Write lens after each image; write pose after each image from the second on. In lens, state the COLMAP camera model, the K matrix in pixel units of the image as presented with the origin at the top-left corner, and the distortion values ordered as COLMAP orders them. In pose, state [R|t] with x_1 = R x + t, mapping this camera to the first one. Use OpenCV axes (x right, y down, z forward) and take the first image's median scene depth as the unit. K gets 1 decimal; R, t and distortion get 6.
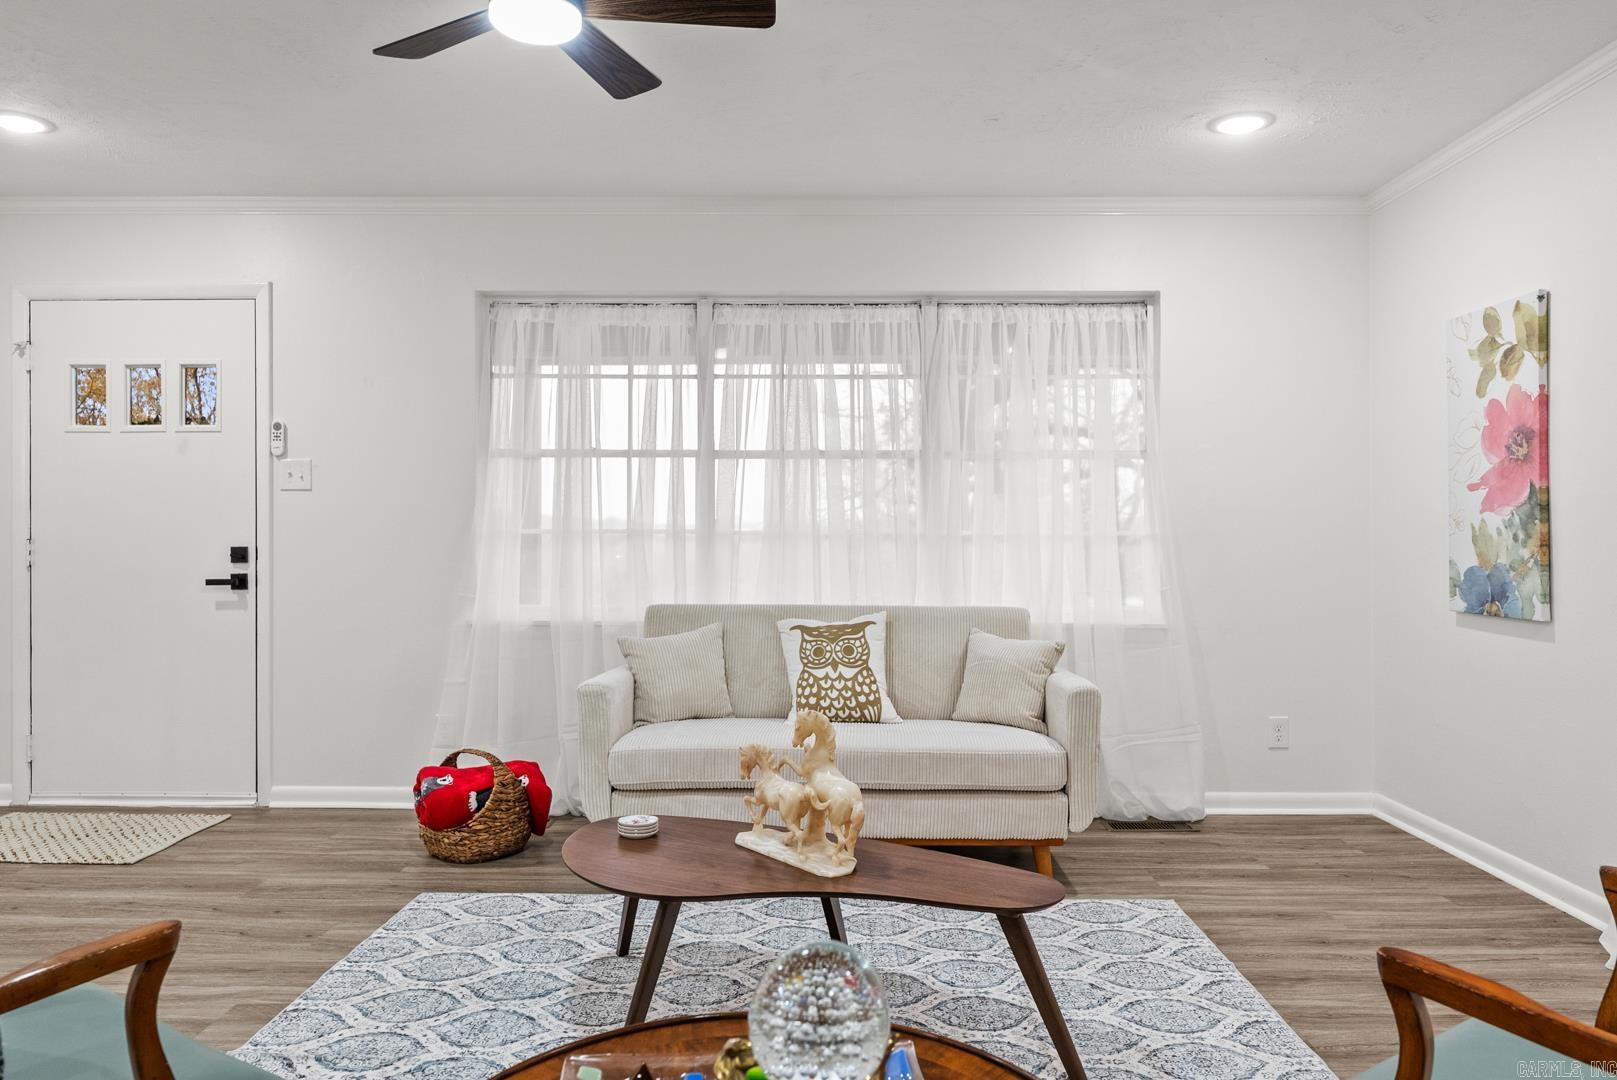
lens RADIAL K [[1111.4, 0, 813.5], [0, 1111.4, 527.8], [0, 0, 1]] dist [-0.002576, -0.000451]
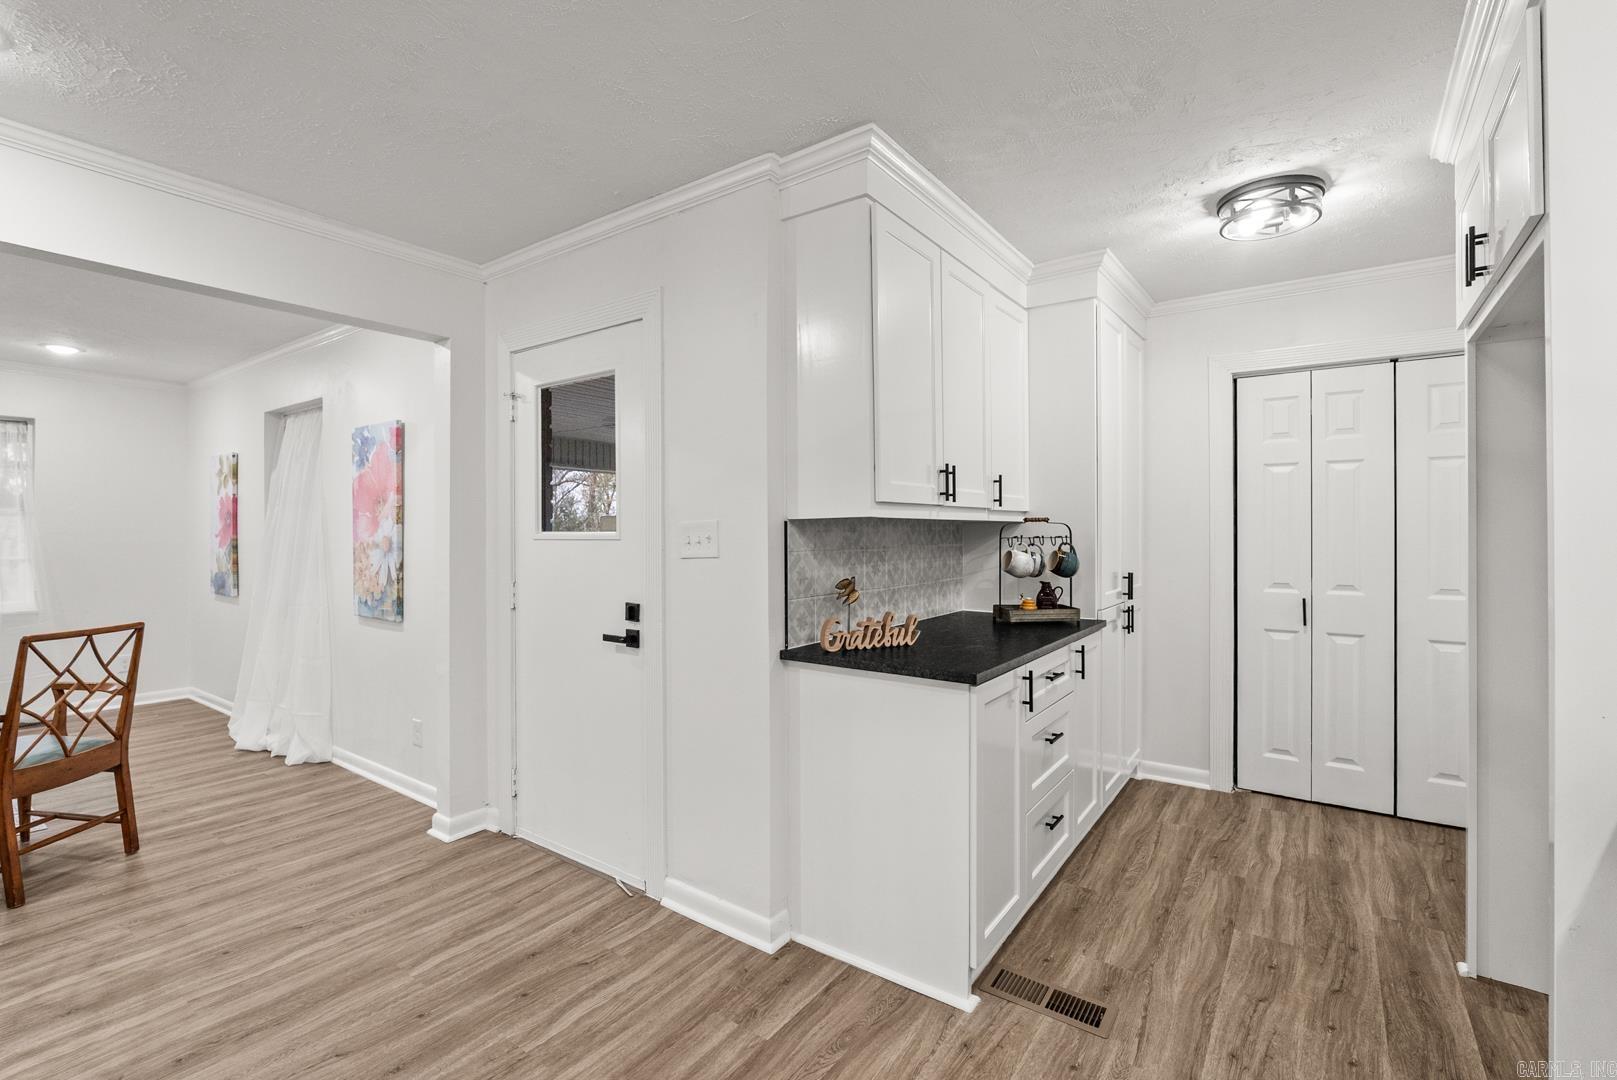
lens RADIAL K [[723.1, 0, 810.2], [0, 723.1, 532.0], [0, 0, 1]] dist [-0.010834, 0.002254]
pose [[0.575026, 0.002472, 0.818132, 0.108079], [-0.006164, 0.999980, 0.001311, -0.051326], [-0.818112, -0.005796, 0.575030, -0.727056]]
